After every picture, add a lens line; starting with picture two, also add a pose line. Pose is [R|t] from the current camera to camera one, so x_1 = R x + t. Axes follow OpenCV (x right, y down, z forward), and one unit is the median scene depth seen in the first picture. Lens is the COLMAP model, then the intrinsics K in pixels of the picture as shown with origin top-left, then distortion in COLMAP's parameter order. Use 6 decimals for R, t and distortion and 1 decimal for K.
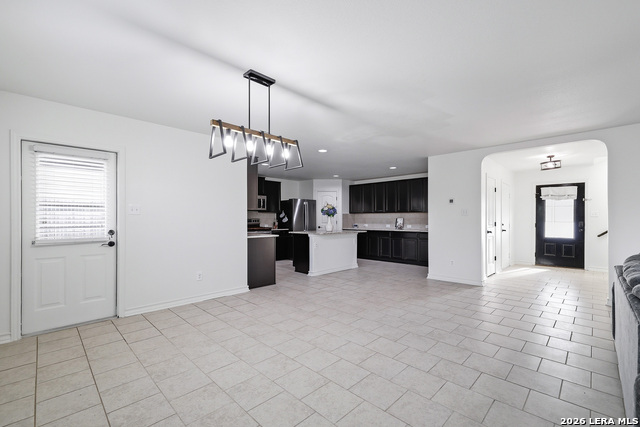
lens RADIAL K [[275.8, 0, 324.1], [0, 275.8, 216.8], [0, 0, 1]] dist [-0.000635, -0.000302]
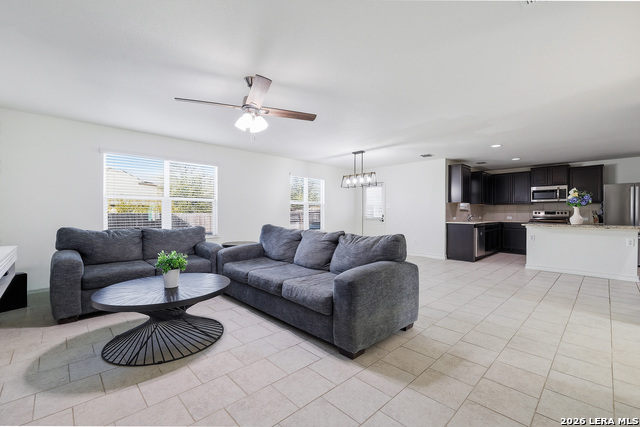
lens RADIAL K [[275.8, 0, 319.7], [0, 275.8, 211.4], [0, 0, 1]] dist [-0.000635, -0.000302]
pose [[-0.029394, -0.005469, -0.999553, 0.700564], [0.000694, 0.999985, -0.005492, 0.014008], [0.999568, -0.000855, -0.029390, 0.223199]]
